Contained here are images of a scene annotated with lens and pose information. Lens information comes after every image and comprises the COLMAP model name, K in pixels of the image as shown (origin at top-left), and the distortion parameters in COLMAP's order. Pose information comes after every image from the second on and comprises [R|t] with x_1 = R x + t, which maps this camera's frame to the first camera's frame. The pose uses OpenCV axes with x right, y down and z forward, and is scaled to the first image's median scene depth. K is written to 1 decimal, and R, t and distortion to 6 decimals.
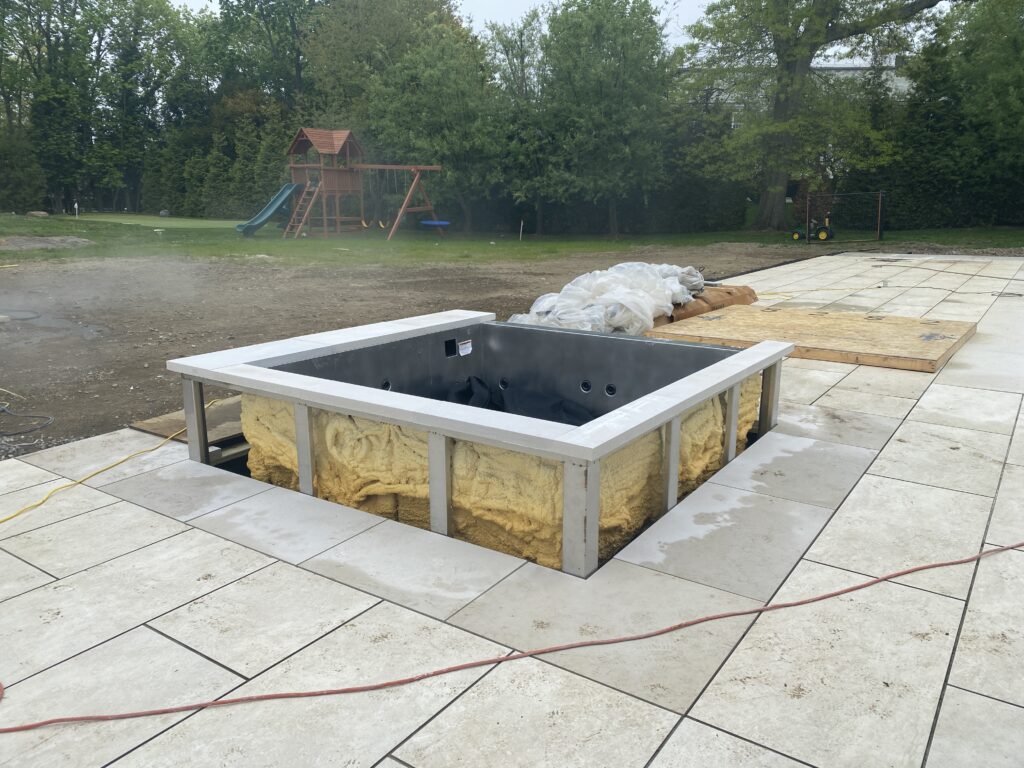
lens RADIAL K [[788.6, 0, 511.8], [0, 788.6, 386.9], [0, 0, 1]] dist [0.036841, -0.019960]
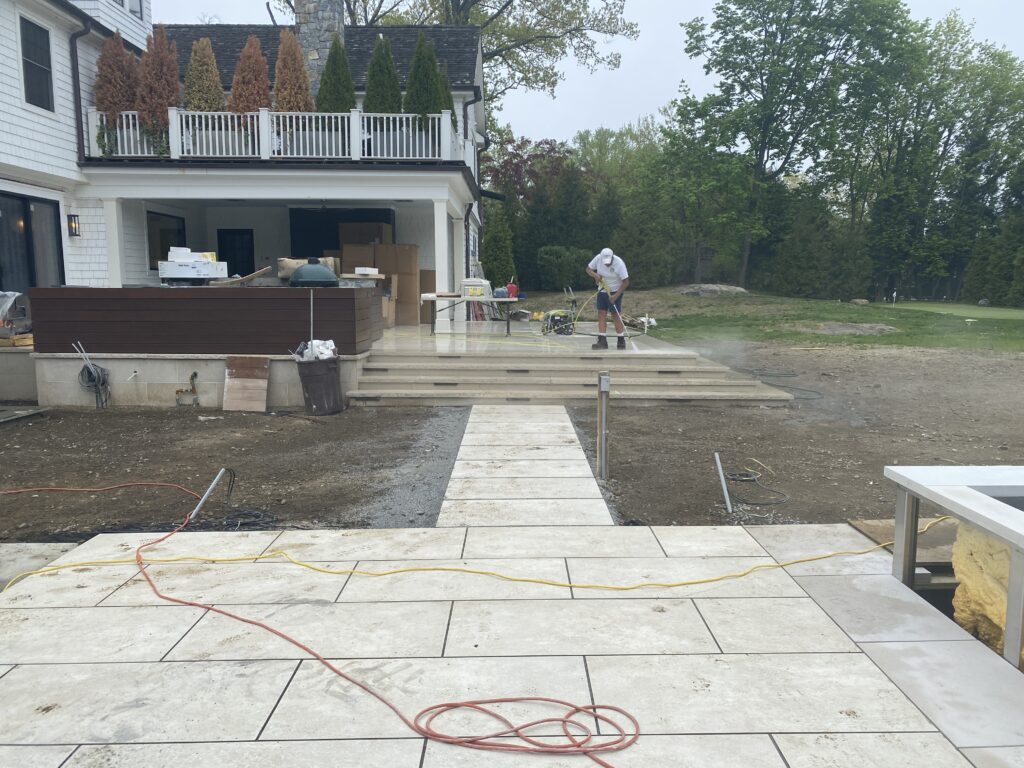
lens RADIAL K [[788.6, 0, 514.5], [0, 788.6, 387.5], [0, 0, 1]] dist [0.036841, -0.019960]
pose [[0.586428, 0.105875, -0.803052, 0.011245], [-0.189467, 0.981847, -0.008911, -0.006173], [0.787530, 0.157377, 0.595842, 0.012725]]
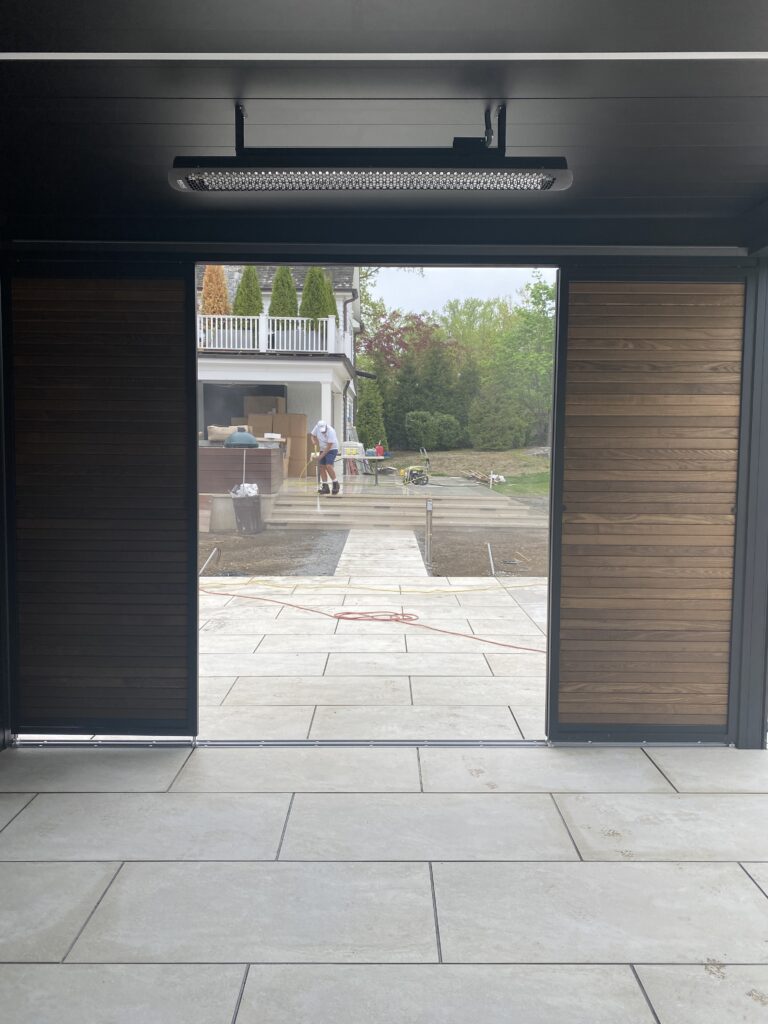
lens RADIAL K [[788.6, 0, 385.6], [0, 788.6, 503.7], [0, 0, 1]] dist [0.036841, -0.019960]
pose [[0.585356, 0.069264, -0.807813, 0.172739], [-0.200868, 0.977672, -0.061724, 0.016520], [0.785500, 0.198394, 0.586199, -0.095720]]
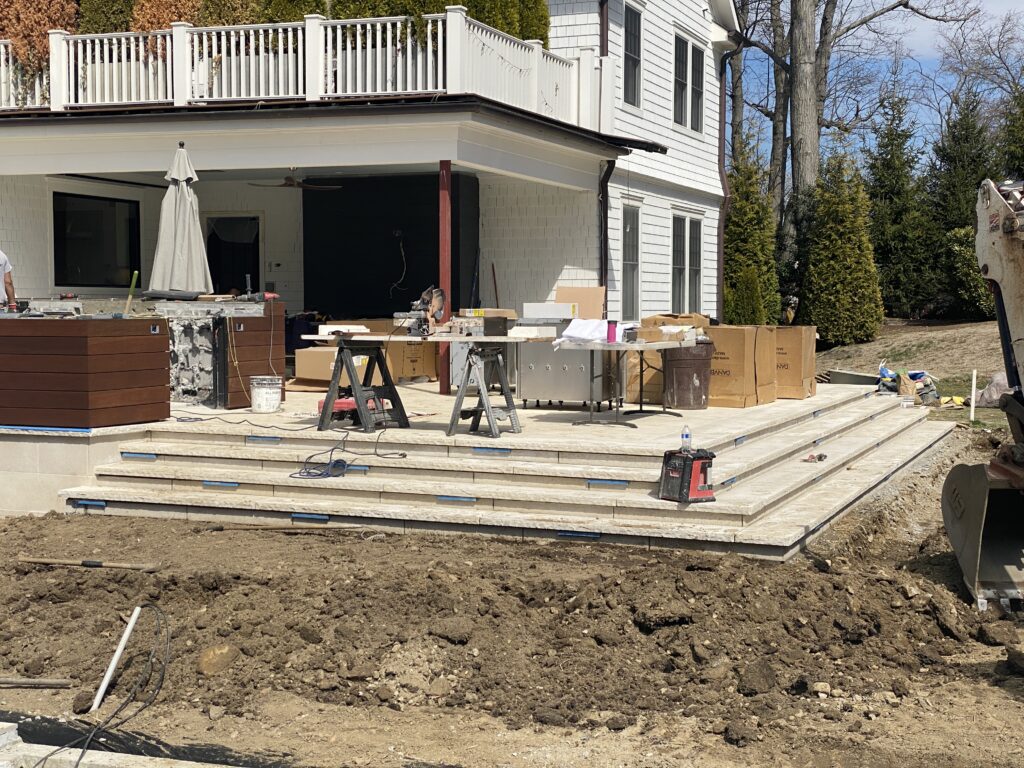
lens RADIAL K [[1506.7, 0, 511.9], [0, 1506.7, 383.7], [0, 0, 1]] dist [0.301044, 0.000000]
pose [[0.236330, 0.050013, -0.970385, 0.138691], [-0.223399, 0.974718, -0.004171, -0.055561], [0.945643, 0.217768, 0.241528, 0.209717]]
